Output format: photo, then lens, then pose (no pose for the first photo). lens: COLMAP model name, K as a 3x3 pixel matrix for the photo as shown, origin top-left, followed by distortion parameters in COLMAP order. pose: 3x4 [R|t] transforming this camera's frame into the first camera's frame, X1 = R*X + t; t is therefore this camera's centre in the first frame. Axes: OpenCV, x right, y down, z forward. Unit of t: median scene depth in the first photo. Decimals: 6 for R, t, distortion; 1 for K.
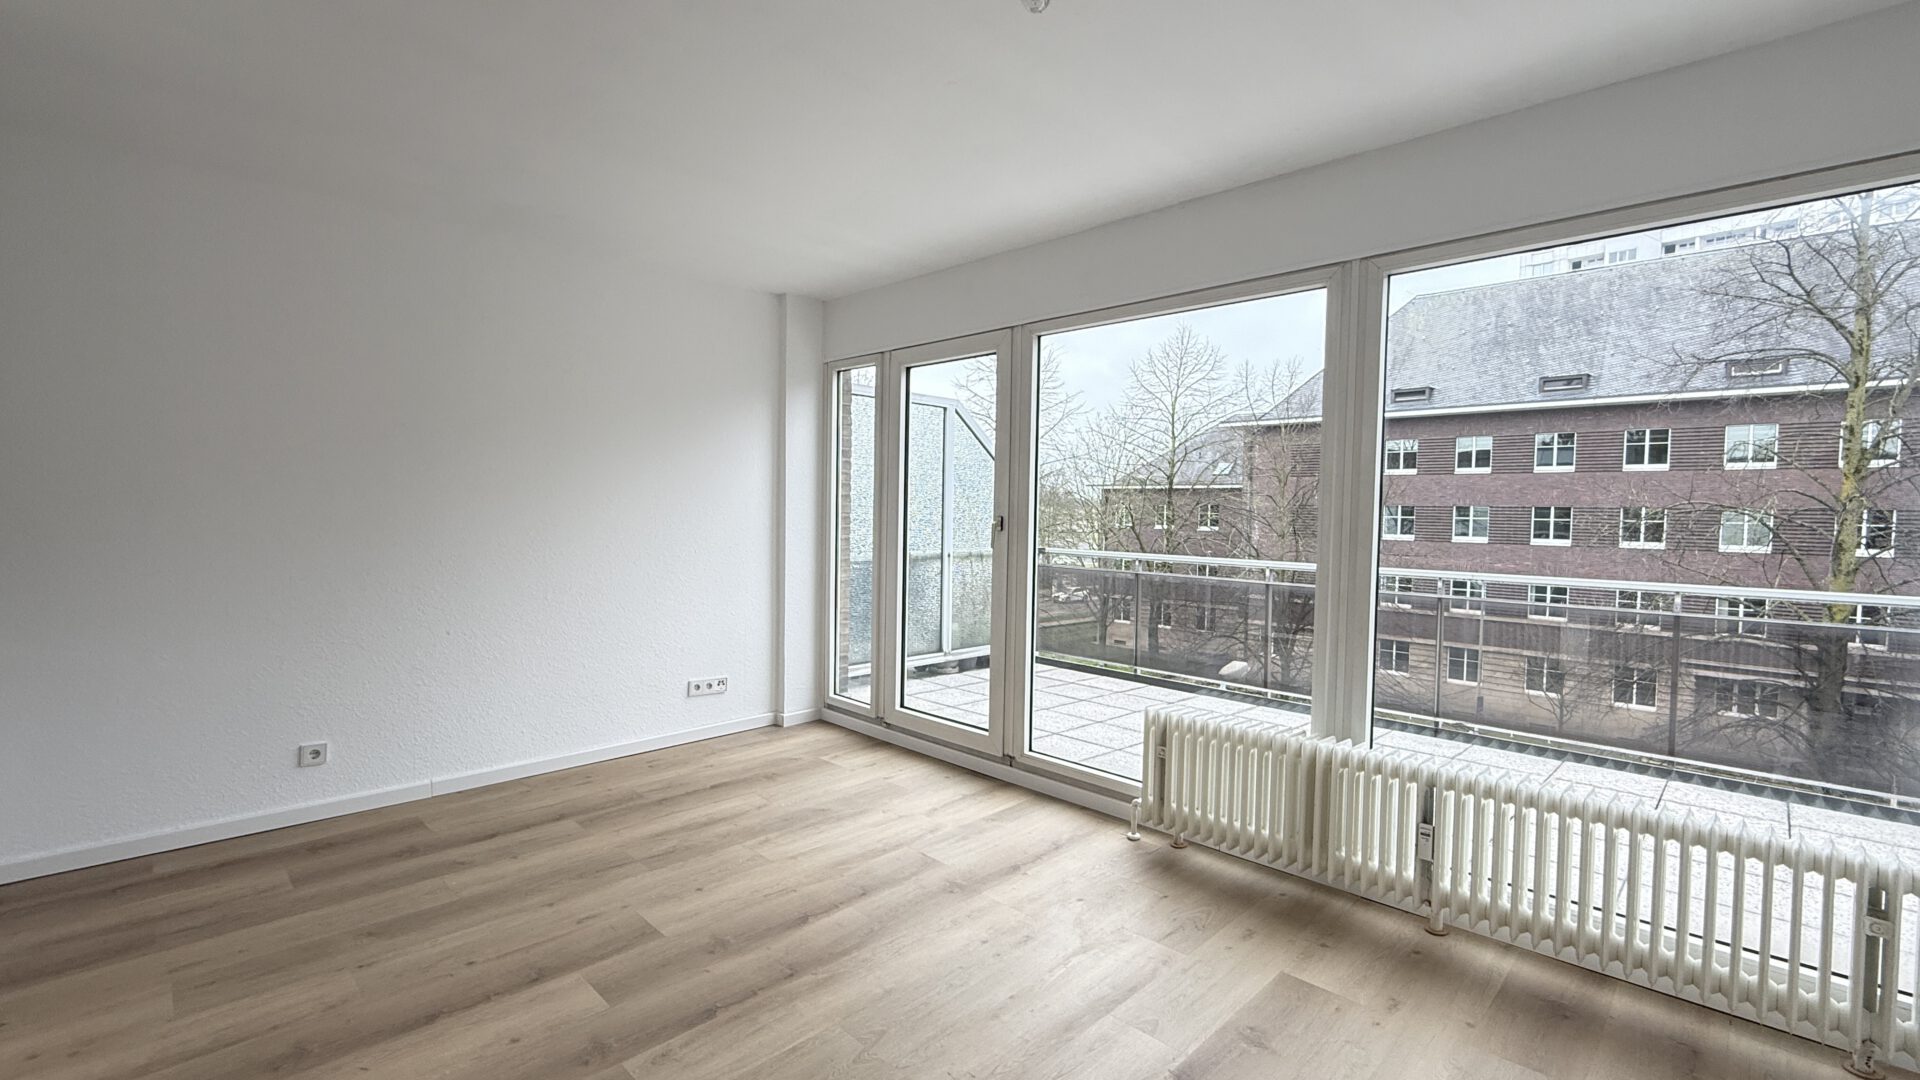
lens RADIAL K [[824.6, 0, 963.8], [0, 824.6, 539.0], [0, 0, 1]] dist [0.001400, 0.000144]
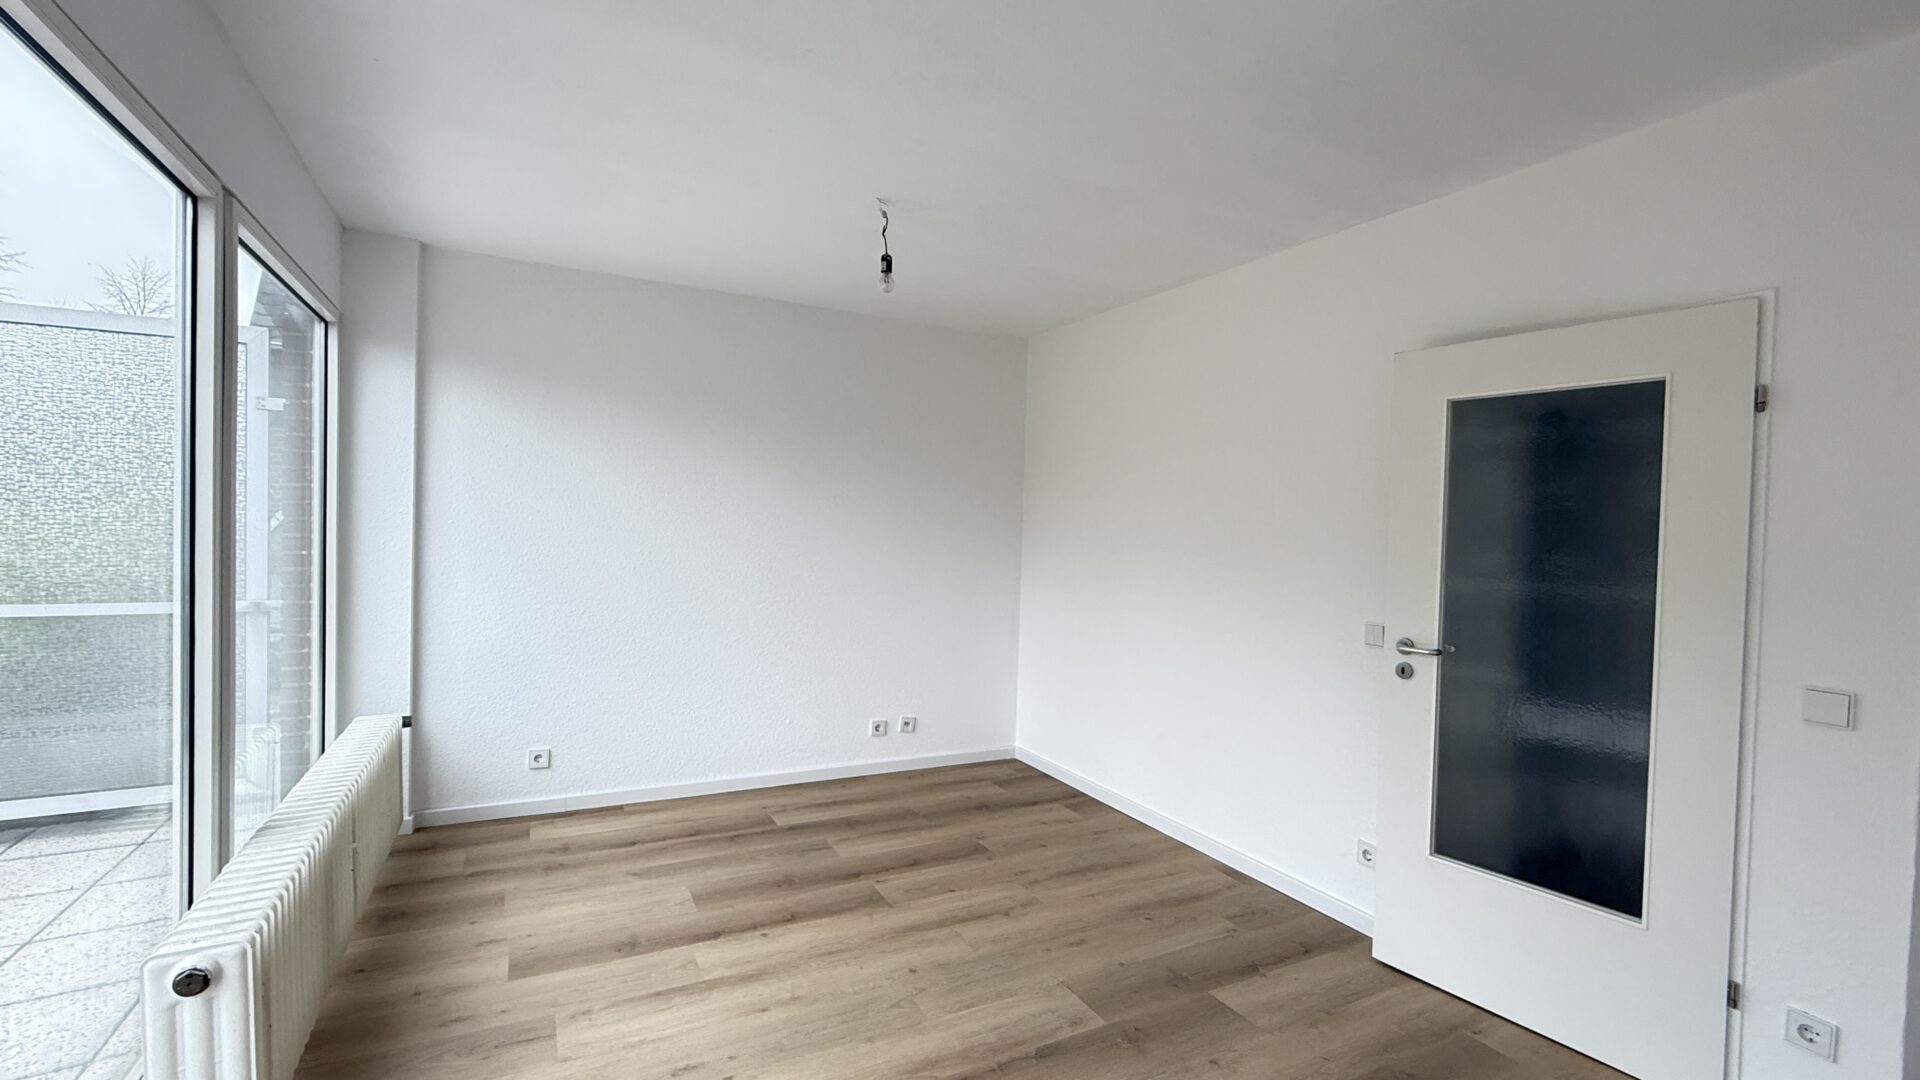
lens RADIAL K [[824.6, 0, 966.0], [0, 824.6, 543.4], [0, 0, 1]] dist [0.001400, 0.000144]
pose [[-0.954054, -0.053797, 0.294765, -0.326858], [-0.036040, 0.997211, 0.065351, -0.084780], [-0.297459, 0.051725, -0.953332, 1.328726]]
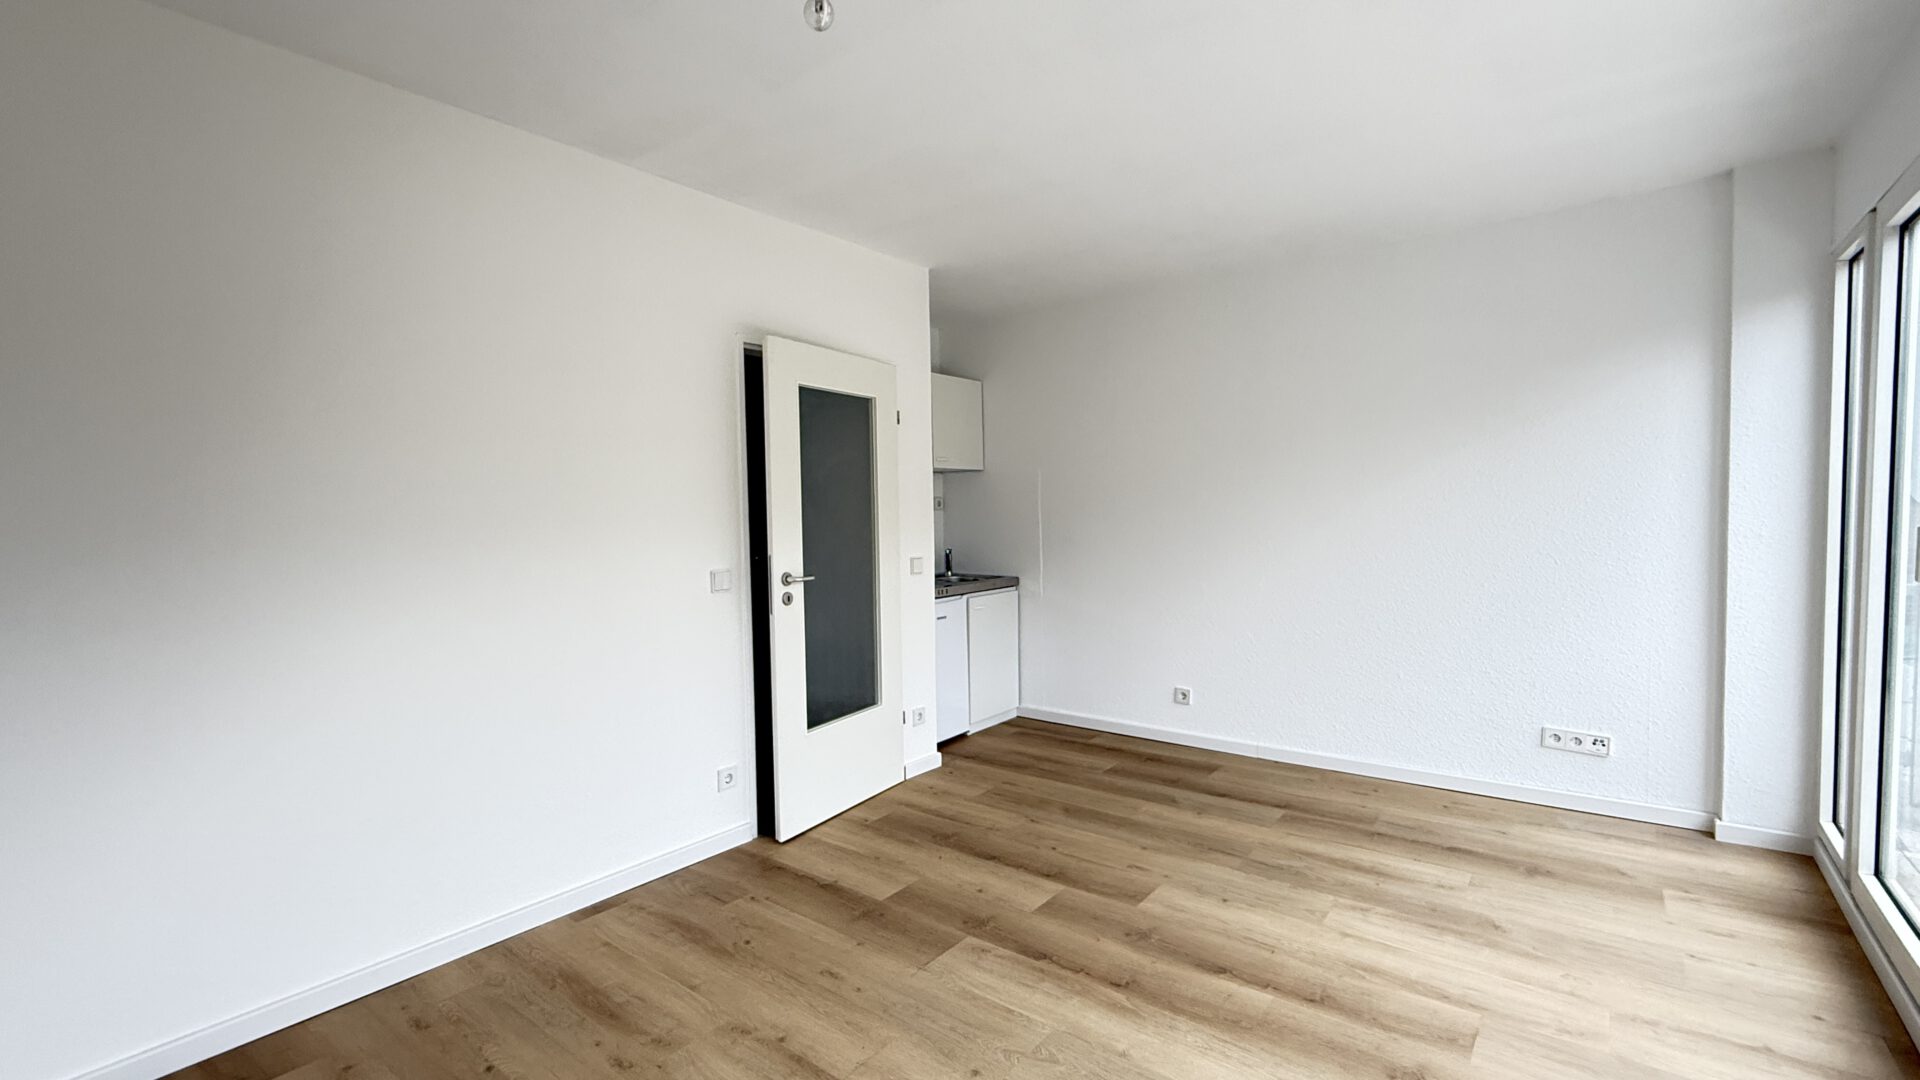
lens RADIAL K [[824.6, 0, 962.3], [0, 824.6, 539.9], [0, 0, 1]] dist [0.001400, 0.000144]
pose [[0.112592, 0.018803, -0.993463, 0.537620], [-0.018593, 0.999686, 0.016813, -0.011971], [0.993467, 0.016578, 0.112906, 0.505485]]
